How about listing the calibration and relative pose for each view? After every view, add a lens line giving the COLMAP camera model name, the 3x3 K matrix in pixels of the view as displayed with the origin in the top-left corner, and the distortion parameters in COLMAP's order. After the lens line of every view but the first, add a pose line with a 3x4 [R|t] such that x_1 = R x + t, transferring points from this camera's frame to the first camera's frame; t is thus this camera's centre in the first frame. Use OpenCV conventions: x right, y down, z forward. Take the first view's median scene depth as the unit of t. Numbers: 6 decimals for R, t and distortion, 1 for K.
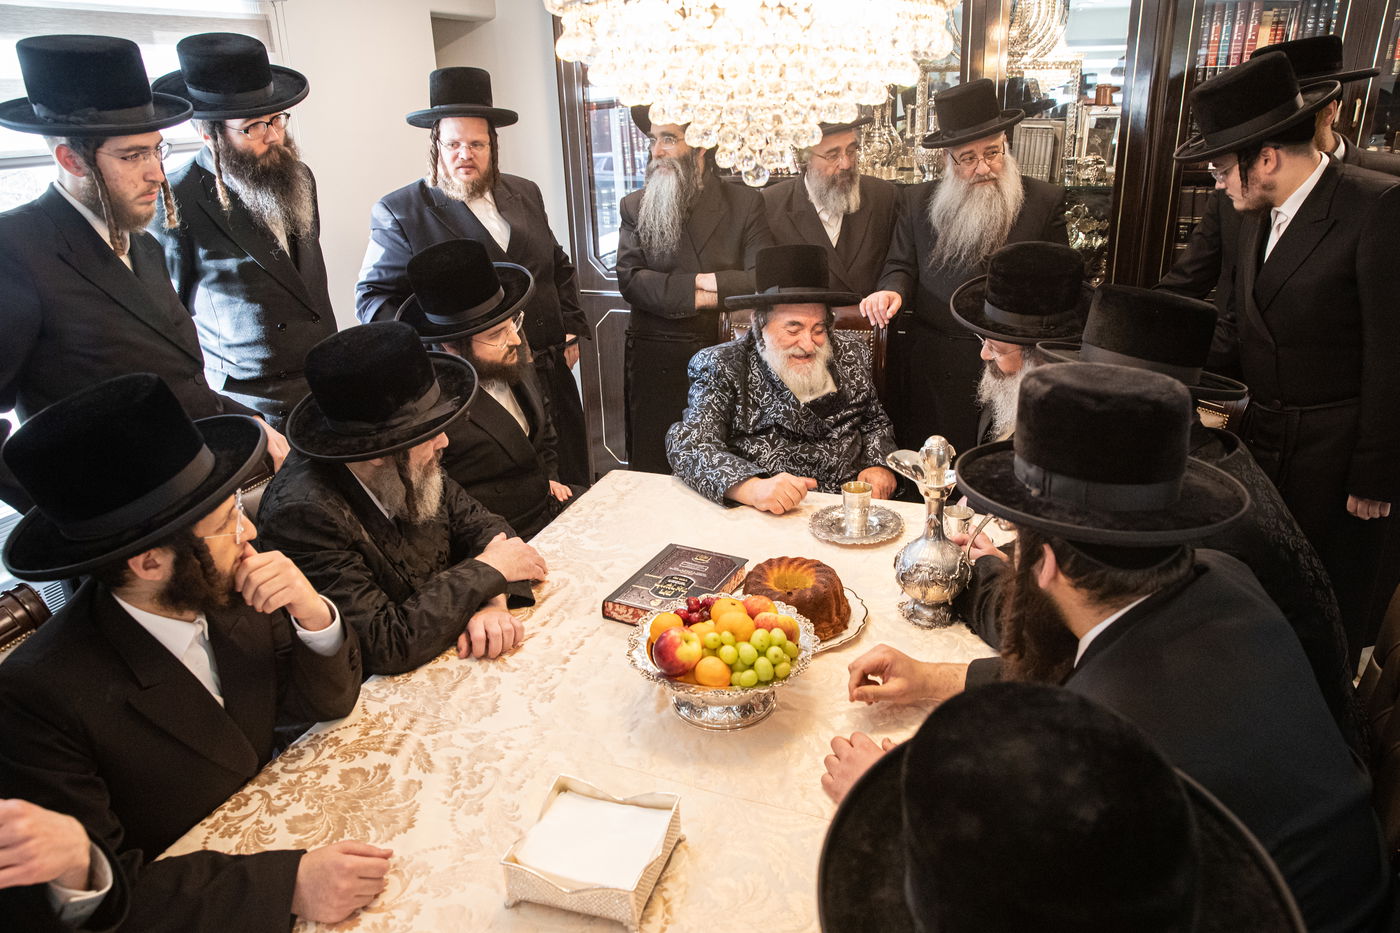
lens RADIAL K [[939.9, 0, 707.5], [0, 939.9, 506.1], [0, 0, 1]] dist [-0.046027, -0.001828]
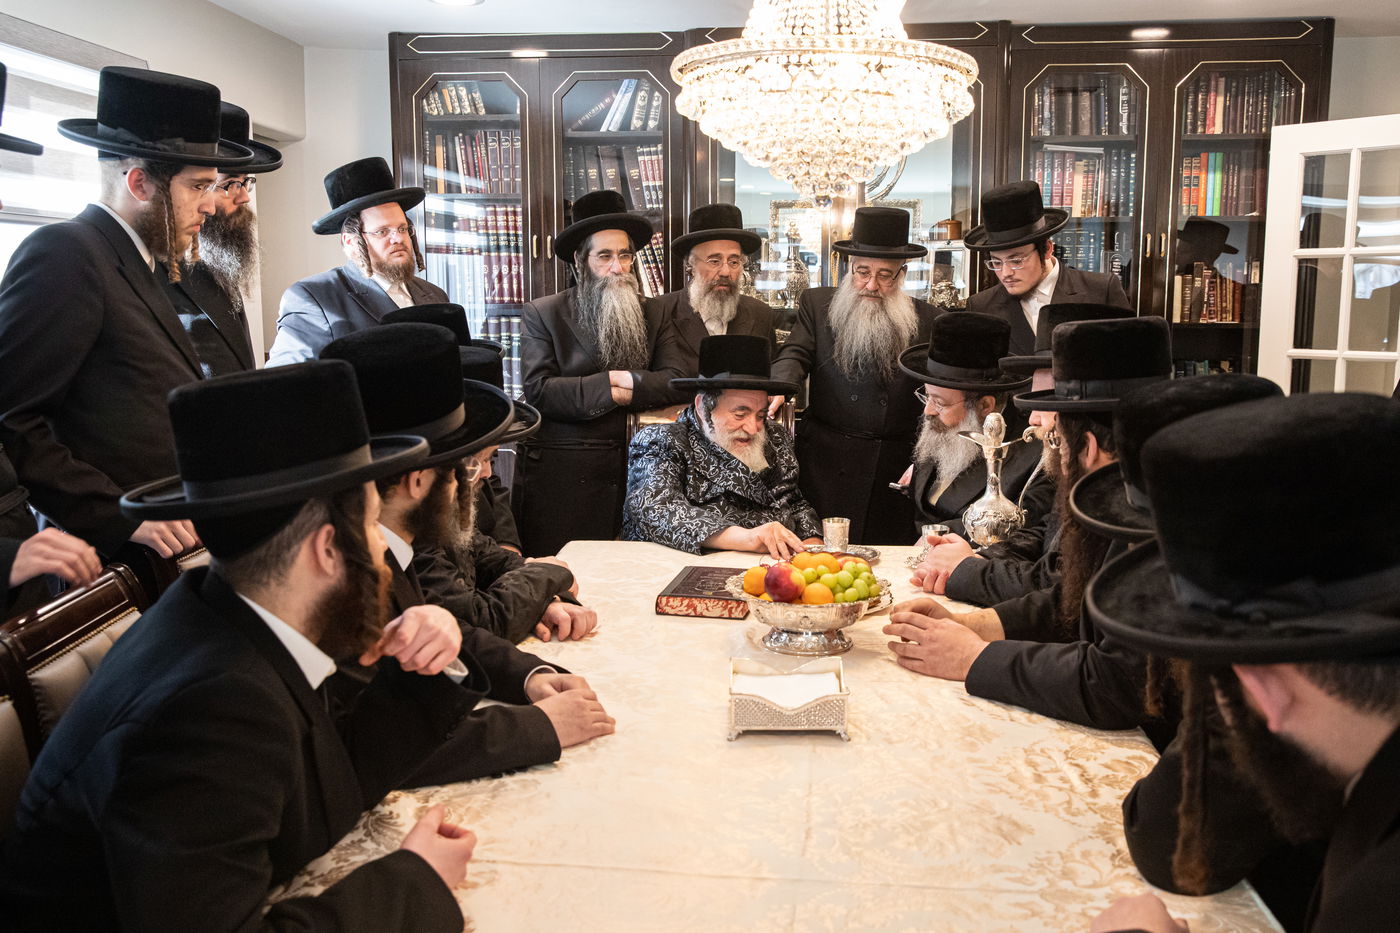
lens RADIAL K [[1256.6, 0, 700.0], [0, 1256.6, 466.5], [0, 0, 1]] dist [0.016750, 0.010428]
pose [[0.961200, -0.001022, 0.275851, -0.340847], [0.077453, 0.960766, -0.266325, 0.255099], [-0.264756, 0.277357, 0.923568, -0.283627]]
